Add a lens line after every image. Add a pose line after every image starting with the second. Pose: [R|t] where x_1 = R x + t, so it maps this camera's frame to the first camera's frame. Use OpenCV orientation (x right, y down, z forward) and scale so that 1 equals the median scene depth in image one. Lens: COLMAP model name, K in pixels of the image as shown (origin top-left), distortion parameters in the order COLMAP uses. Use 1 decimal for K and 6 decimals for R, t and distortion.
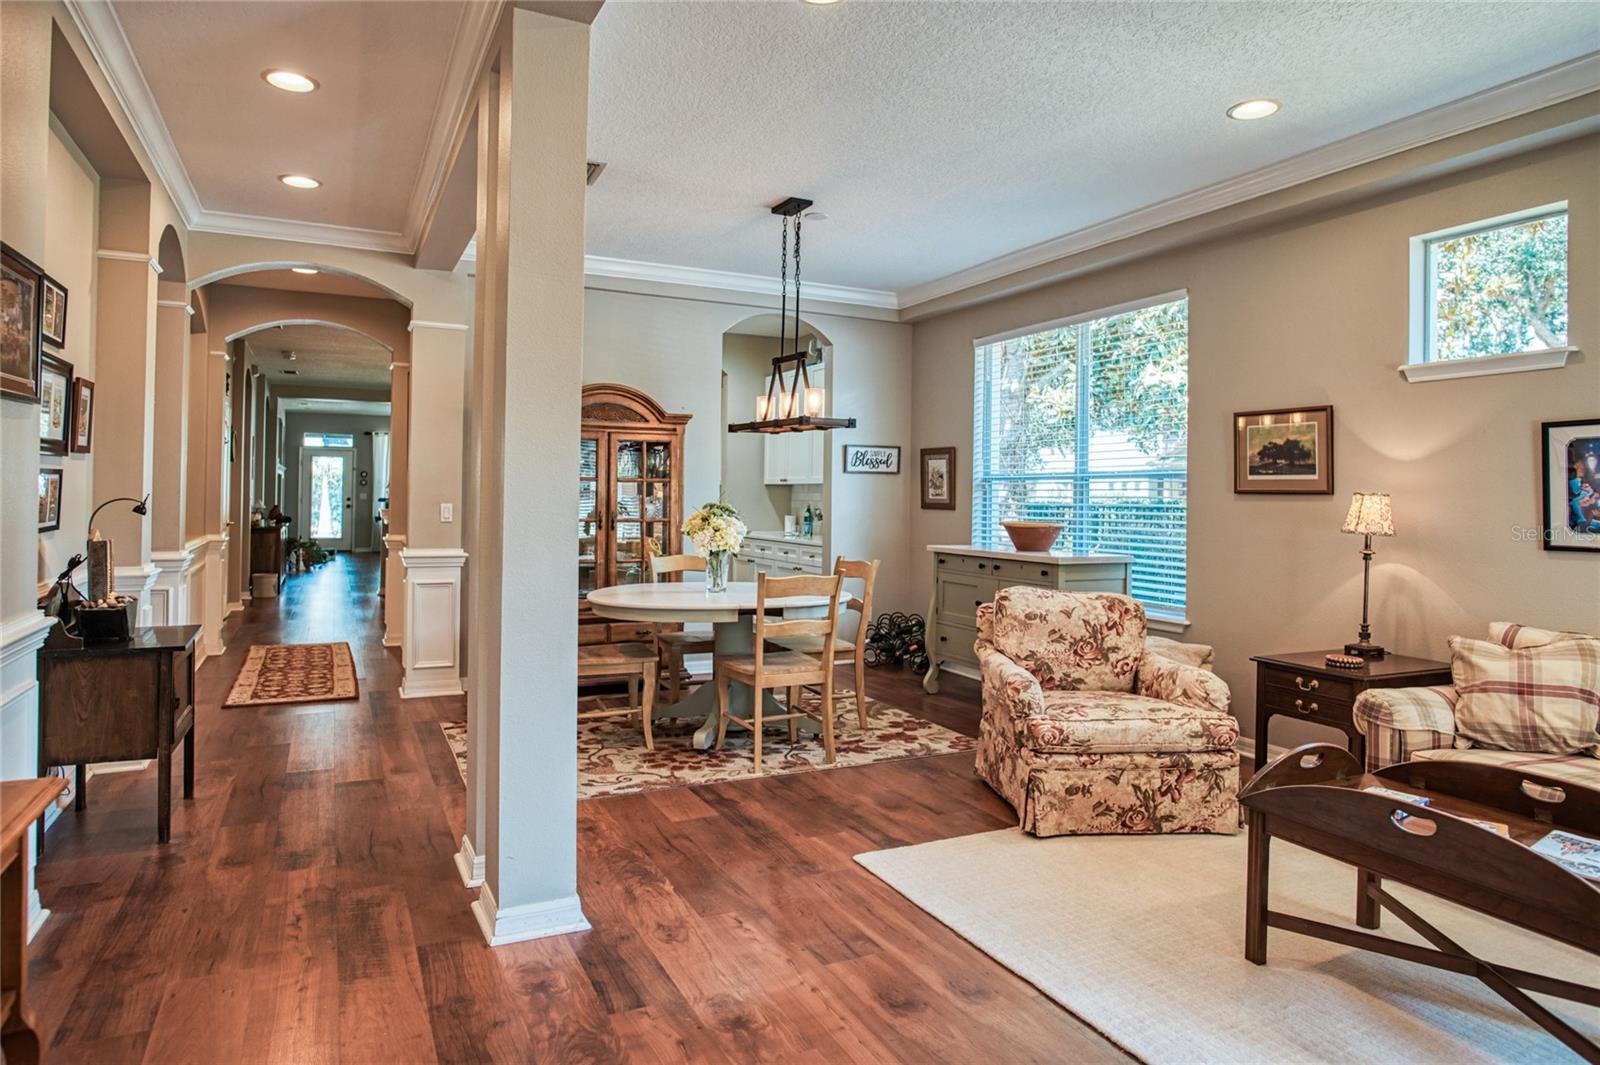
lens RADIAL K [[910.9, 0, 770.2], [0, 910.9, 486.5], [0, 0, 1]] dist [-0.021090, 0.004975]
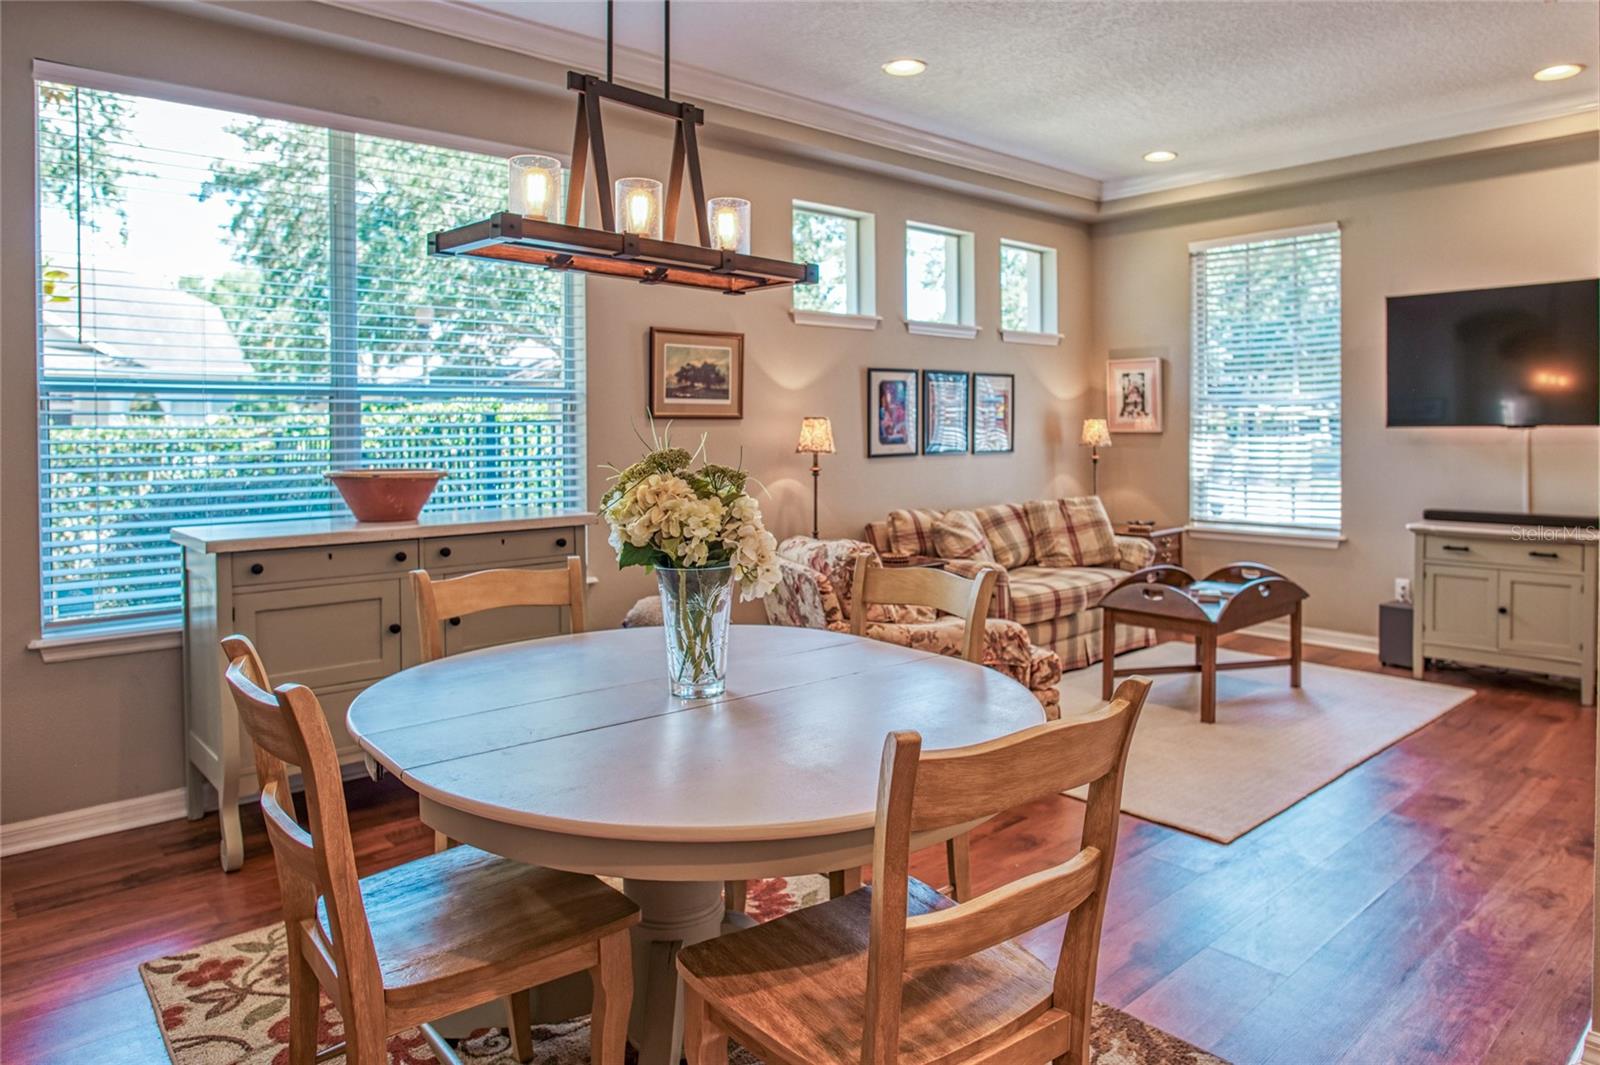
lens RADIAL K [[996.0, 0, 858.5], [0, 996.0, 444.7], [0, 0, 1]] dist [-0.022187, 0.004527]
pose [[-0.290889, -0.028172, 0.956342, -0.561531], [-0.006782, 0.999602, 0.027383, 0.006493], [-0.956733, 0.001479, -0.290965, 1.295390]]
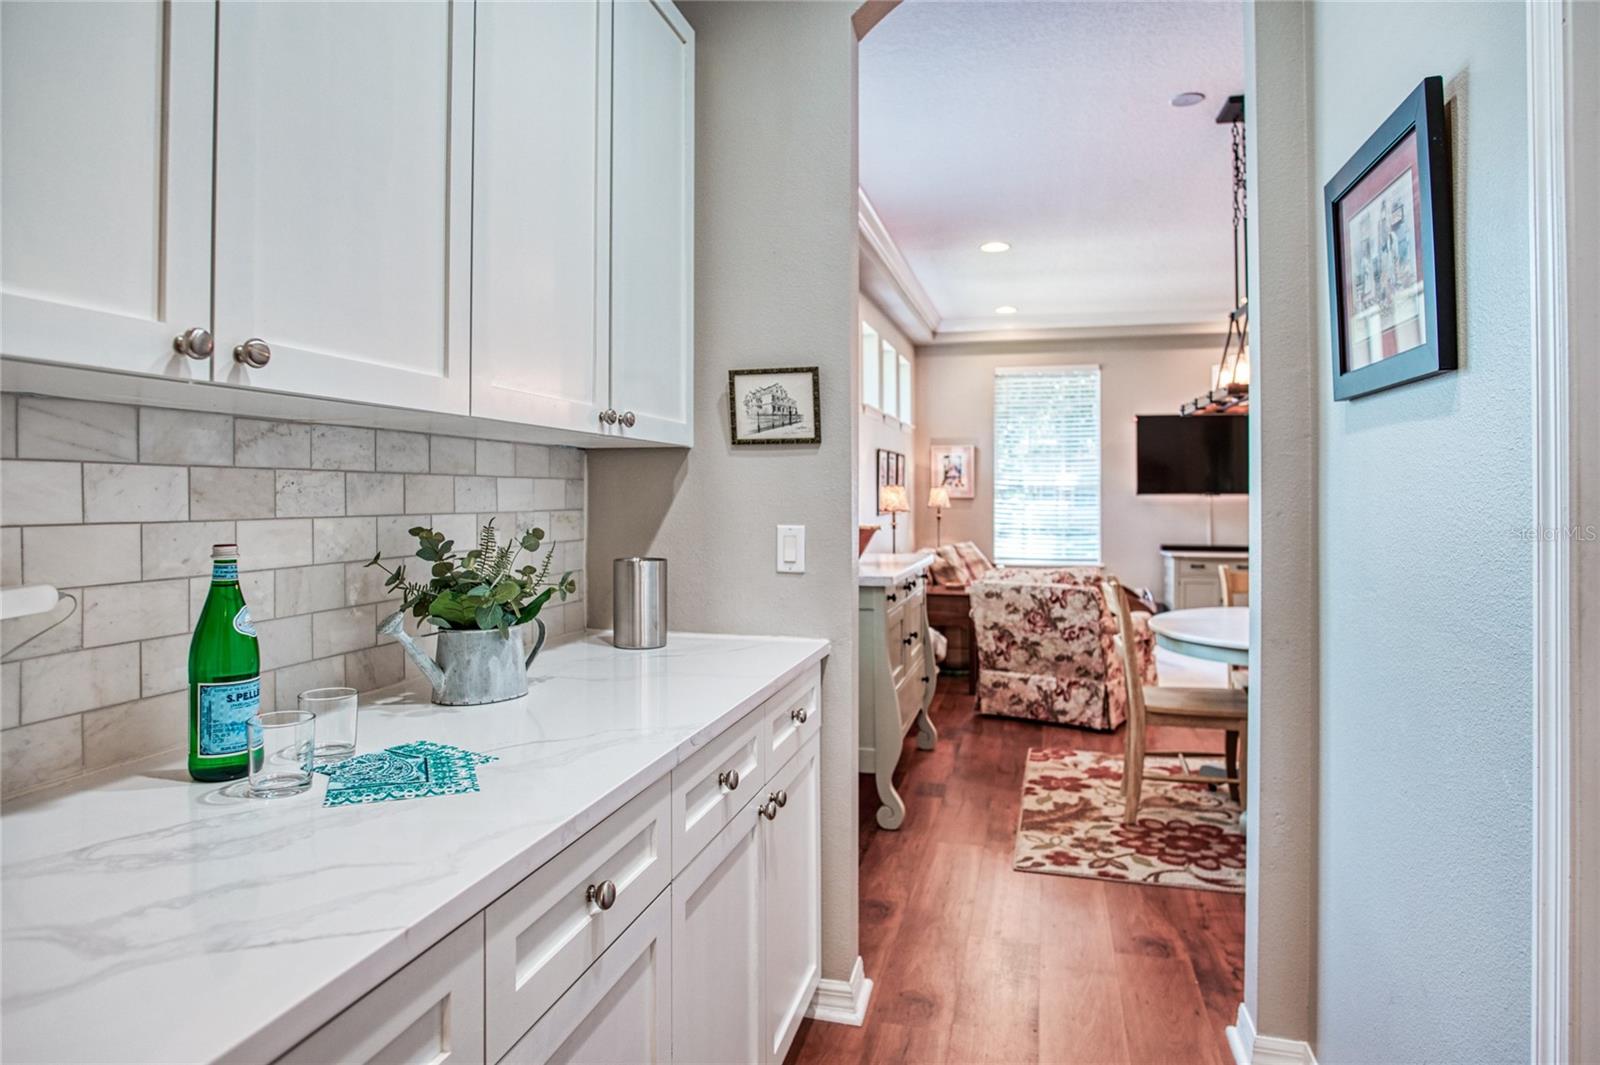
lens RADIAL K [[910.9, 0, 819.3], [0, 910.9, 488.6], [0, 0, 1]] dist [-0.021090, 0.004975]
pose [[-0.751736, -0.012623, 0.659344, -0.269011], [-0.017975, 0.999838, -0.001352, 0.015848], [-0.659220, -0.012868, -0.751840, 2.222996]]
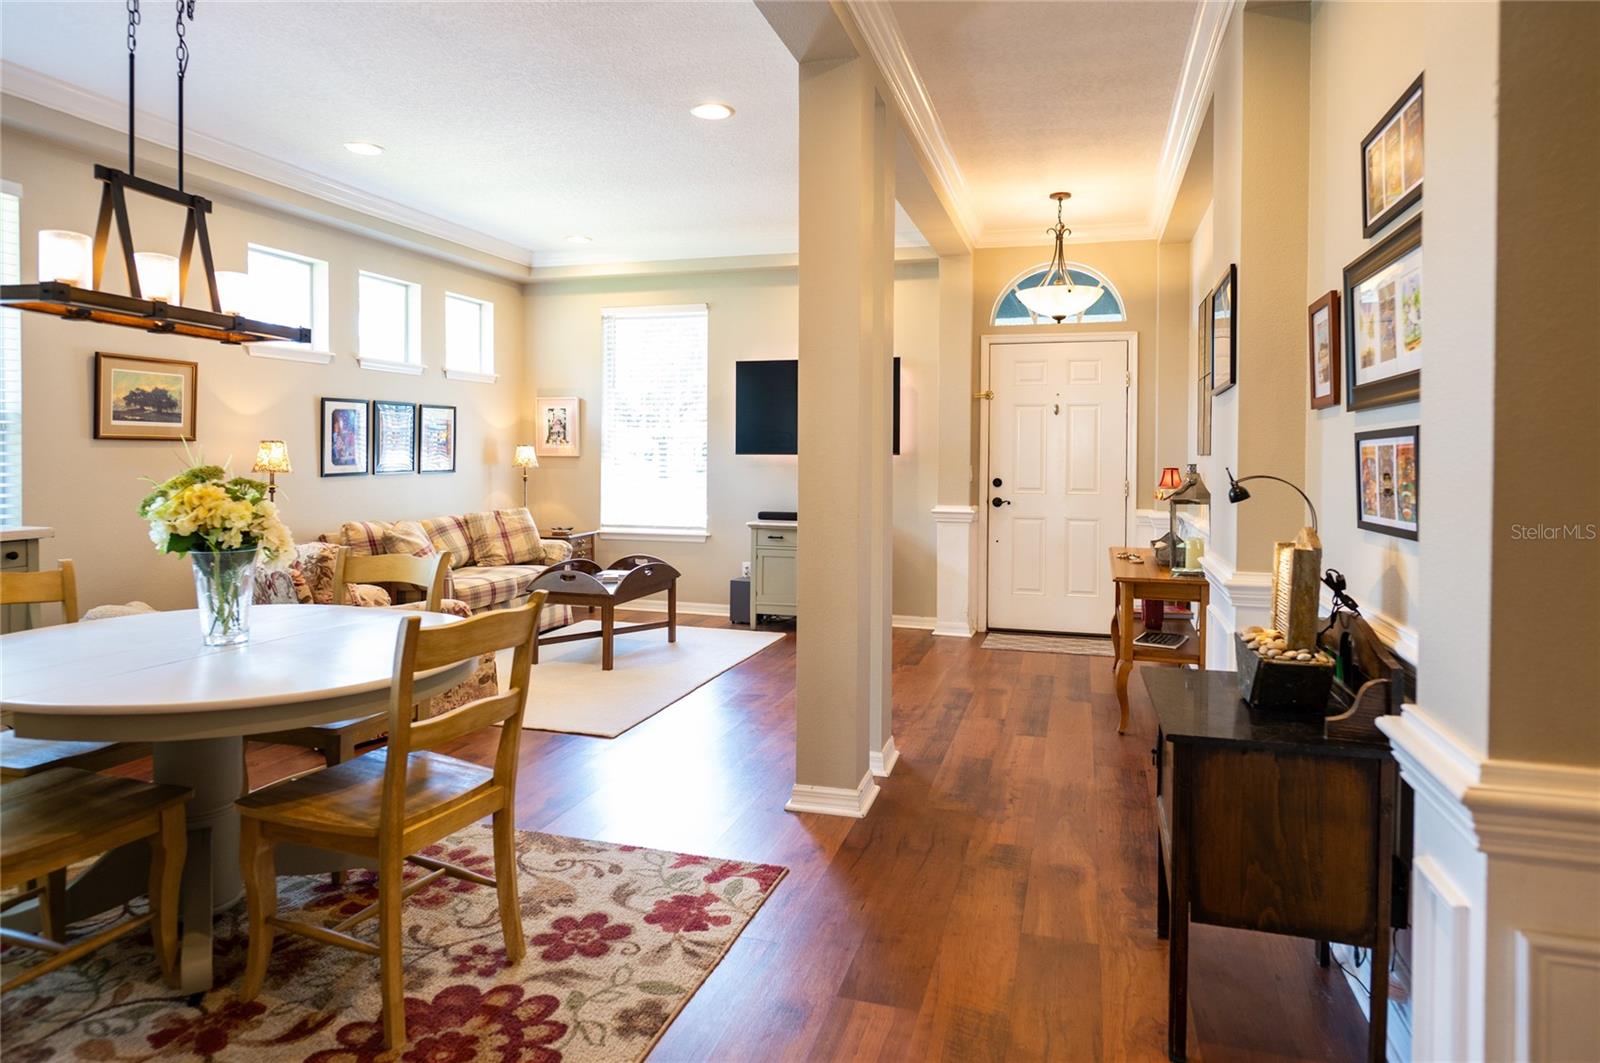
lens RADIAL K [[910.9, 0, 803.0], [0, 910.9, 463.8], [0, 0, 1]] dist [-0.021090, 0.004975]
pose [[-0.732175, -0.027152, 0.680575, -0.767138], [-0.022615, 0.999623, 0.015552, 0.002726], [-0.680741, -0.004004, -0.732513, 1.407918]]
